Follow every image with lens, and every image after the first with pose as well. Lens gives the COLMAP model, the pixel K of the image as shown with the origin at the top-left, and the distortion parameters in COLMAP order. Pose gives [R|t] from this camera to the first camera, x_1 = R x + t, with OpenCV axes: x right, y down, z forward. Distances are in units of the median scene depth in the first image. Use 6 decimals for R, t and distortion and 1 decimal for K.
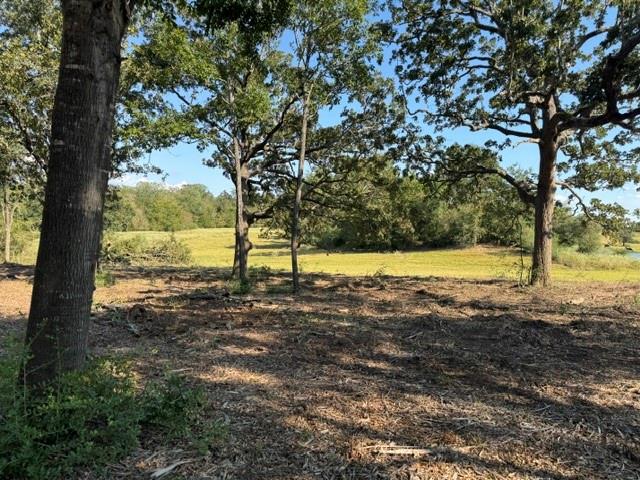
lens RADIAL K [[454.4, 0, 319.4], [0, 454.4, 241.9], [0, 0, 1]] dist [0.085631, -0.095209]
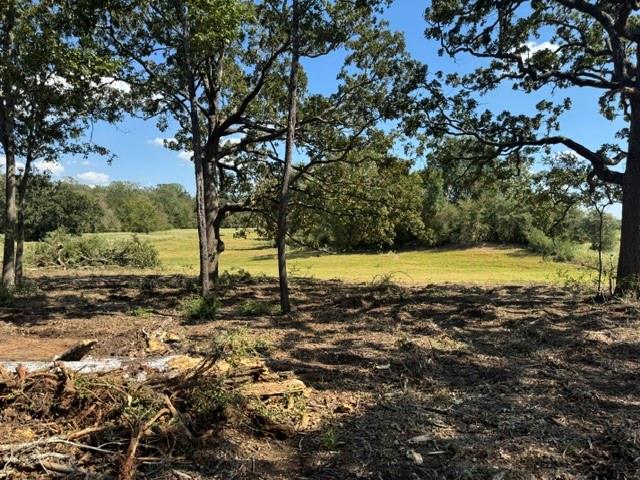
lens RADIAL K [[454.4, 0, 319.5], [0, 454.4, 244.5], [0, 0, 1]] dist [0.085631, -0.095209]
pose [[0.999017, -0.009277, 0.043339, -0.016913], [0.009066, 0.999946, 0.005072, 0.002454], [-0.043384, -0.004674, 0.999048, 0.184601]]
